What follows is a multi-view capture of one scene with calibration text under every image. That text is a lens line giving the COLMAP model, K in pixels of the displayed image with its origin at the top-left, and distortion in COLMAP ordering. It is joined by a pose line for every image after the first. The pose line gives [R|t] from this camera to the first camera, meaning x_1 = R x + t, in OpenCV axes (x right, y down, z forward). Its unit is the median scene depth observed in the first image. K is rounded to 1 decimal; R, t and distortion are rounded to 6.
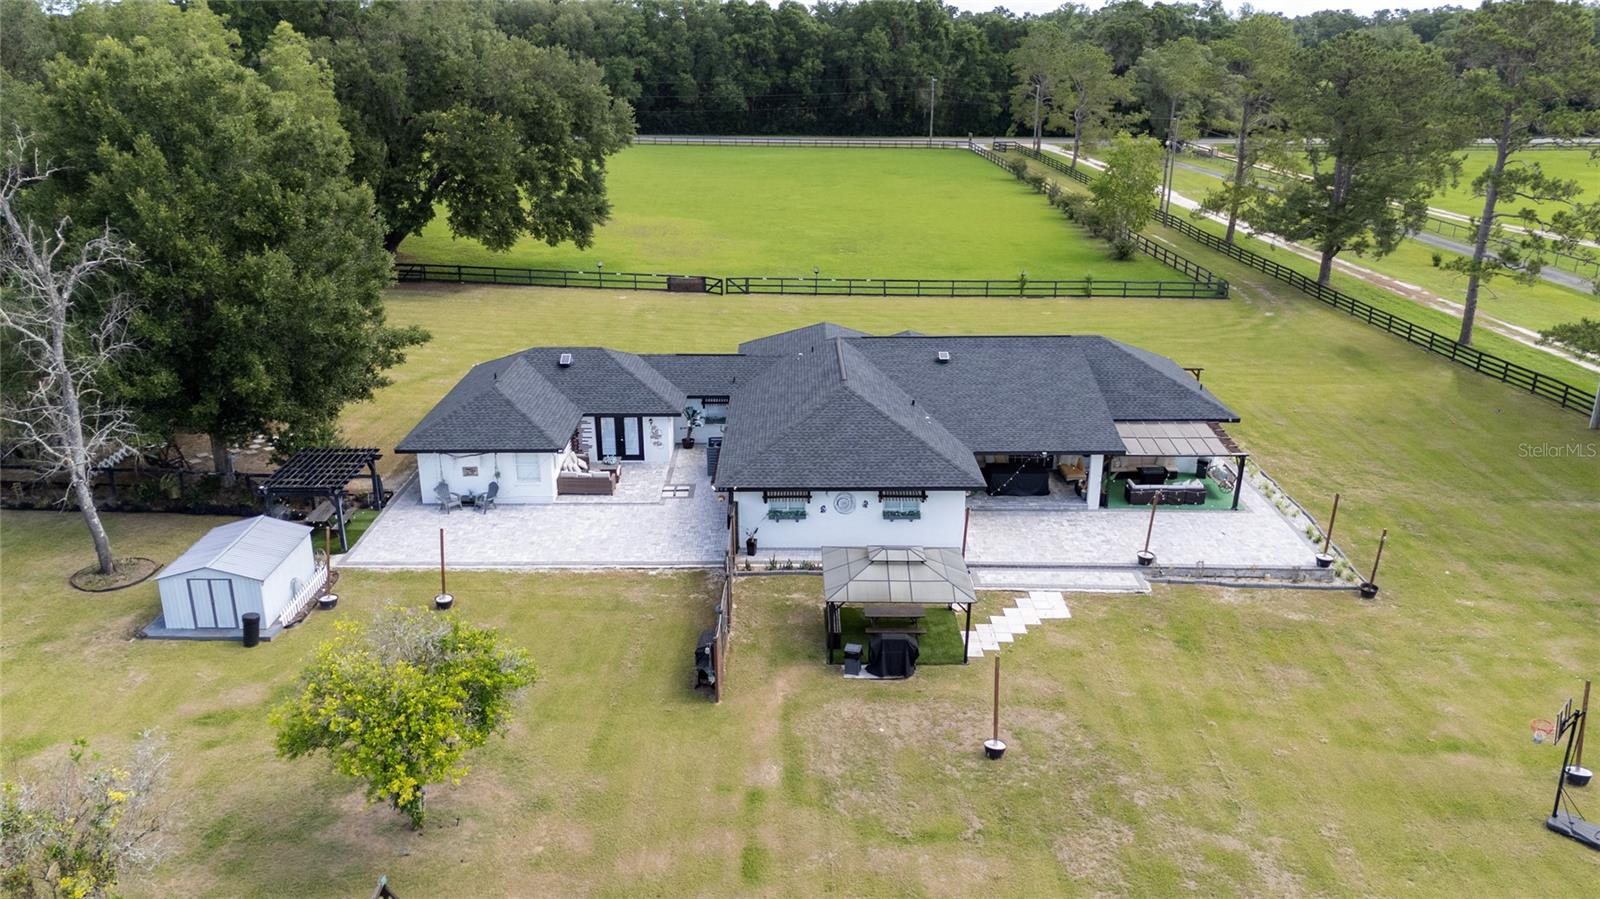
lens RADIAL K [[1187.2, 0, 800.0], [0, 1187.2, 449.5], [0, 0, 1]] dist [0.116860, -0.133862]
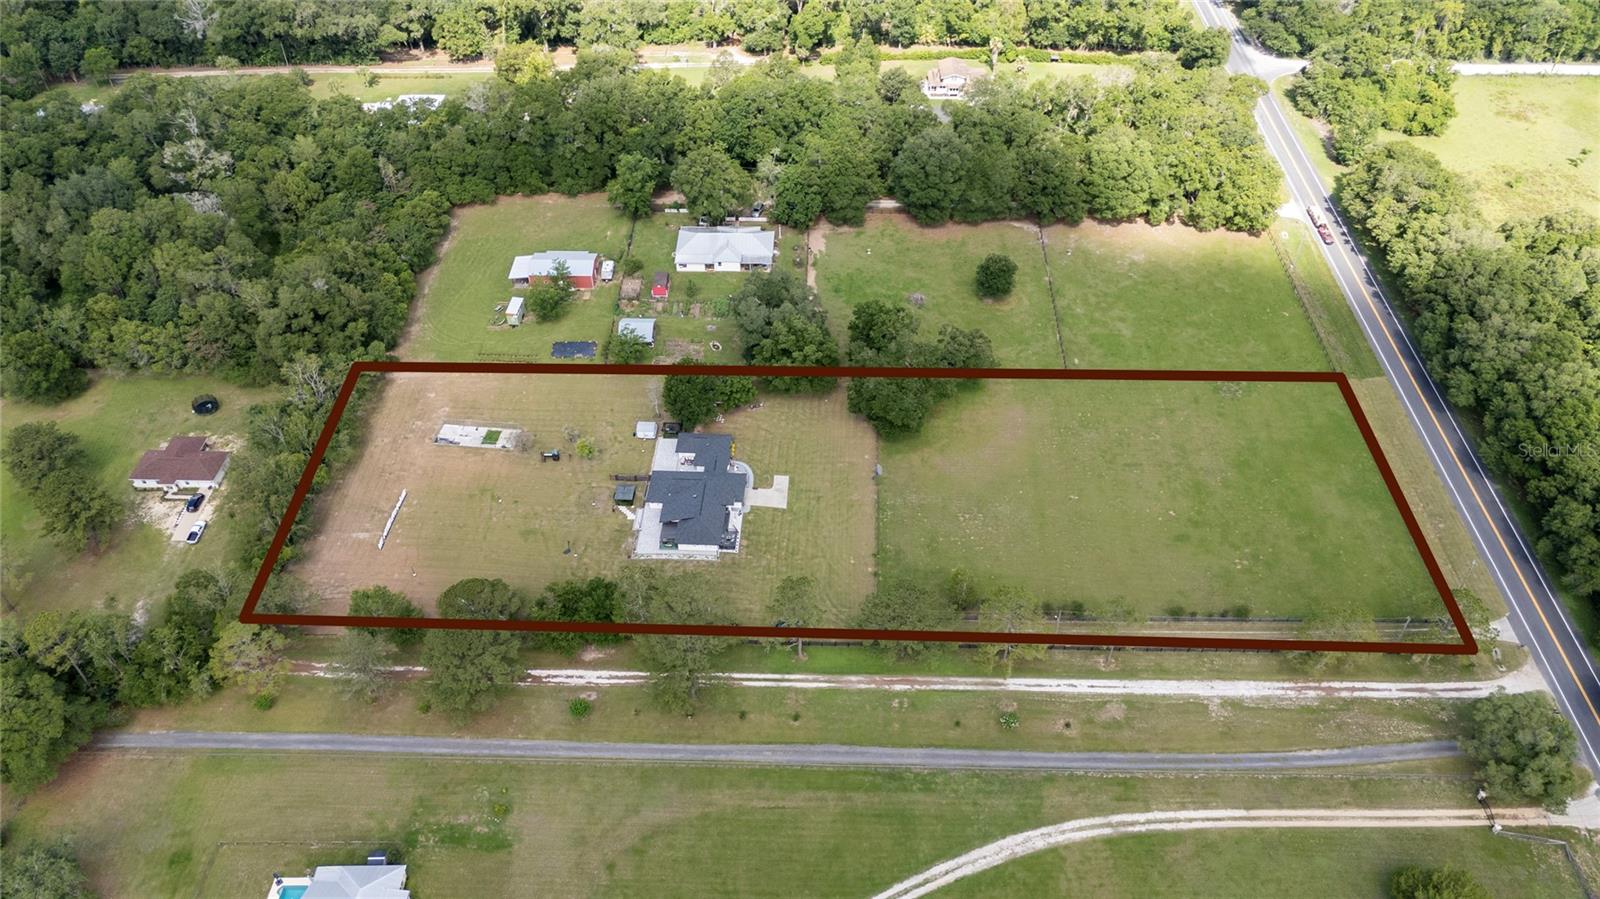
lens RADIAL K [[1187.2, 0, 800.0], [0, 1187.2, 449.5], [0, 0, 1]] dist [0.116860, -0.133862]
pose [[-0.074402, 0.709835, -0.700427, 0.826837], [-0.303162, 0.653031, 0.694006, -0.913347], [0.950030, 0.263978, 0.166608, 0.133911]]
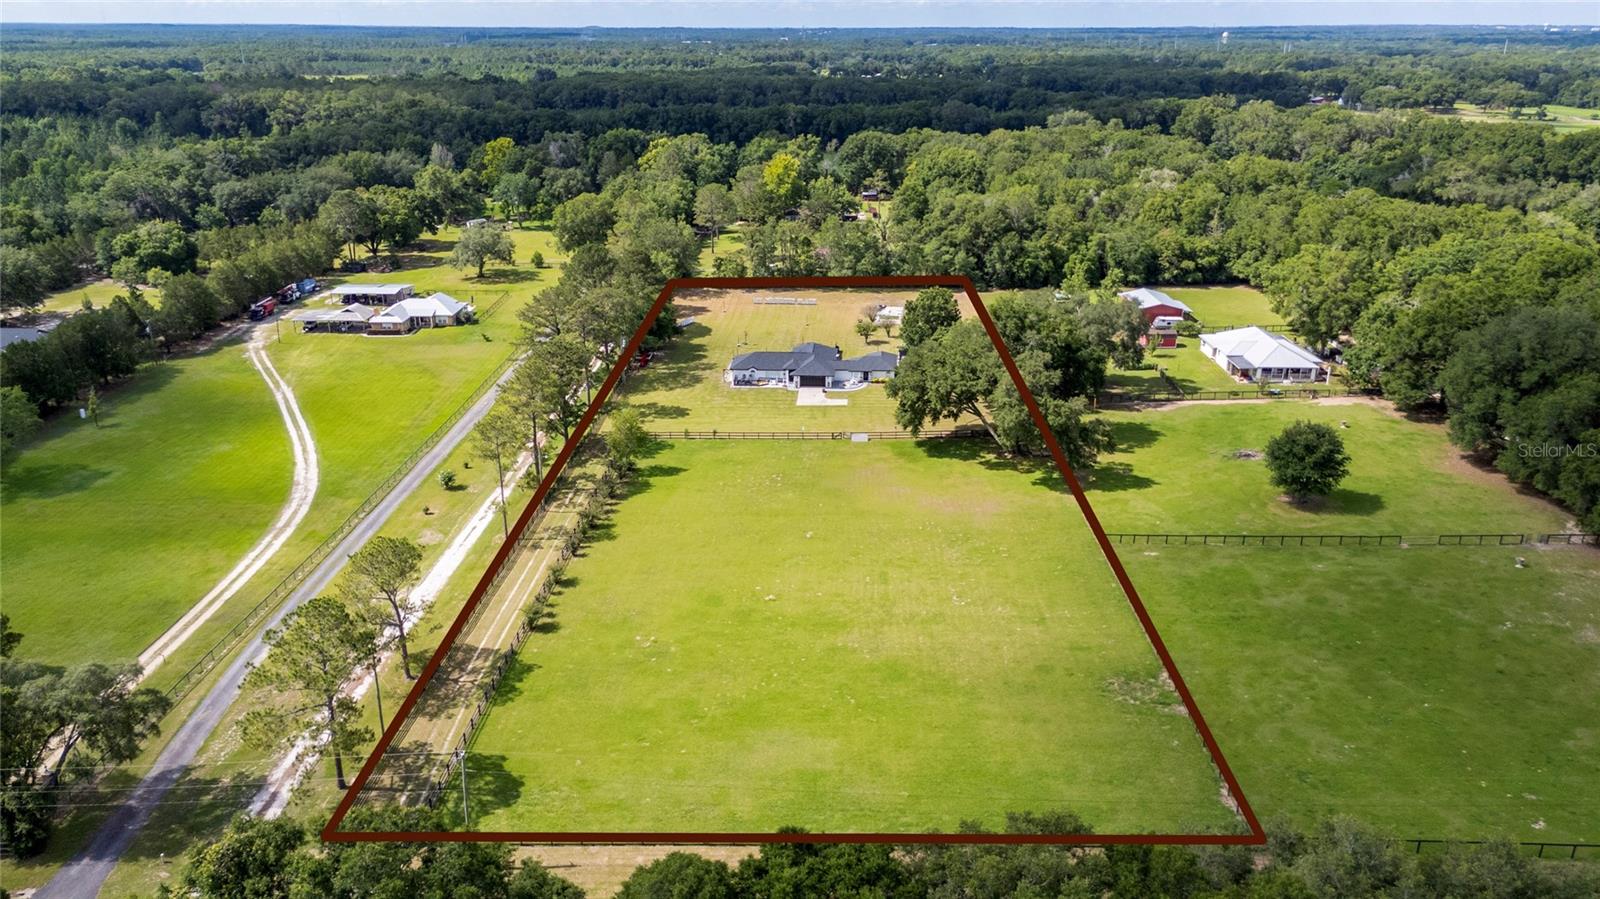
lens RADIAL K [[1187.2, 0, 800.0], [0, 1187.2, 449.5], [0, 0, 1]] dist [0.116860, -0.133862]
pose [[-0.997608, -0.025491, 0.064249, -0.054860], [0.020370, 0.779818, 0.625674, -0.660430], [-0.066052, 0.625487, -0.777434, 1.190870]]
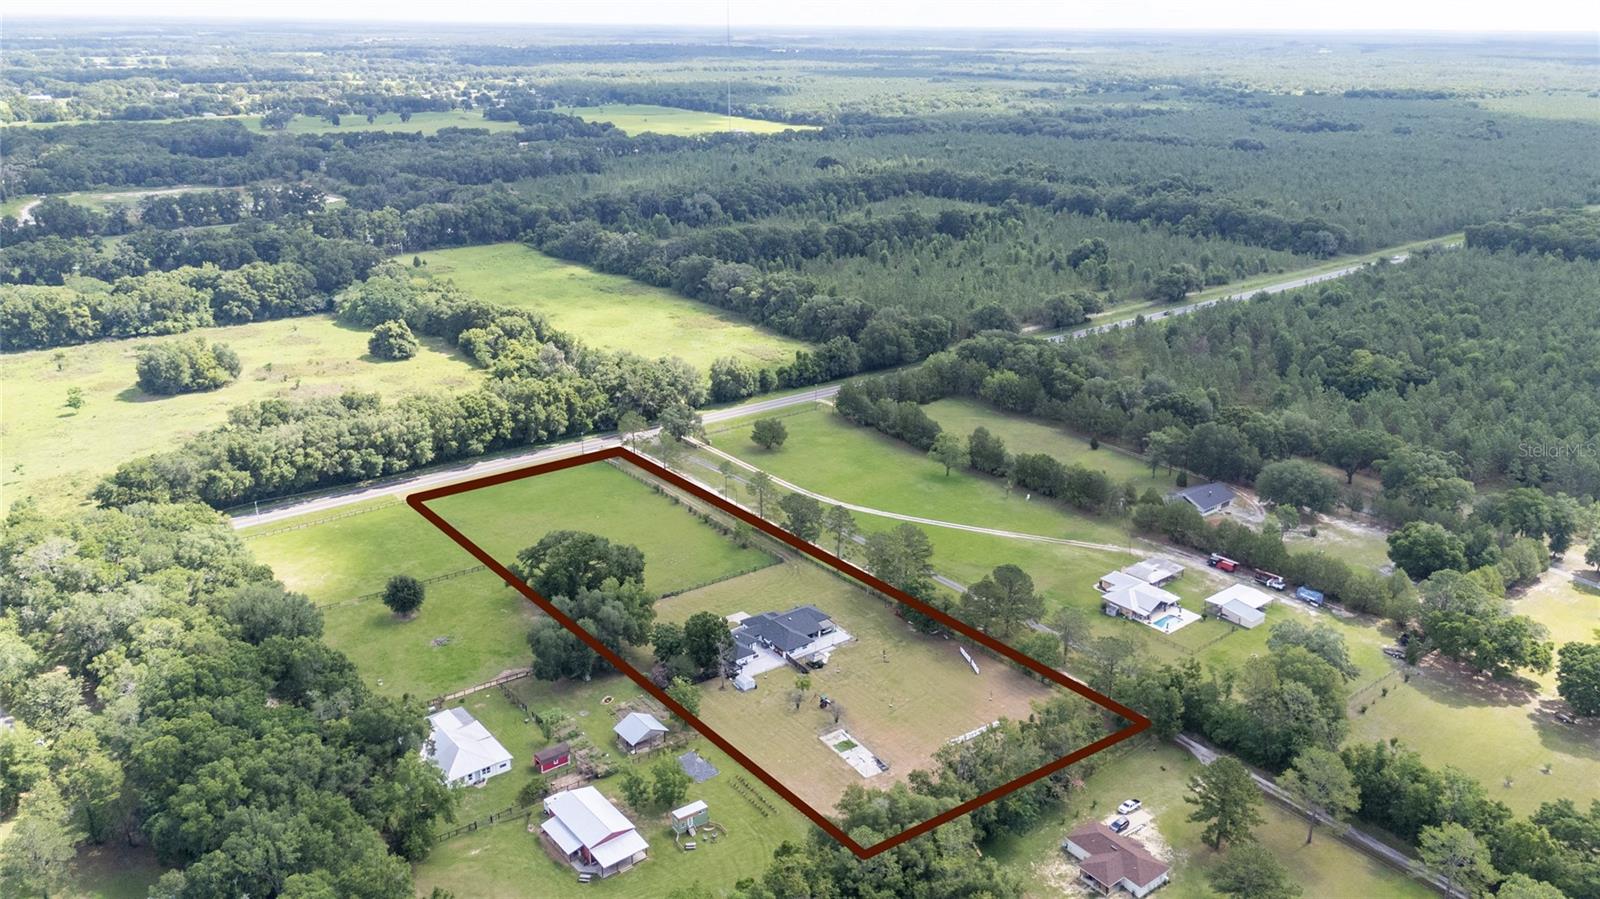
lens RADIAL K [[1187.2, 0, 800.0], [0, 1187.2, 449.5], [0, 0, 1]] dist [0.116860, -0.133862]
pose [[0.809638, -0.198616, 0.552302, -0.743904], [0.191924, 0.978862, 0.070667, -0.330646], [-0.554663, 0.048785, 0.830644, -1.016987]]
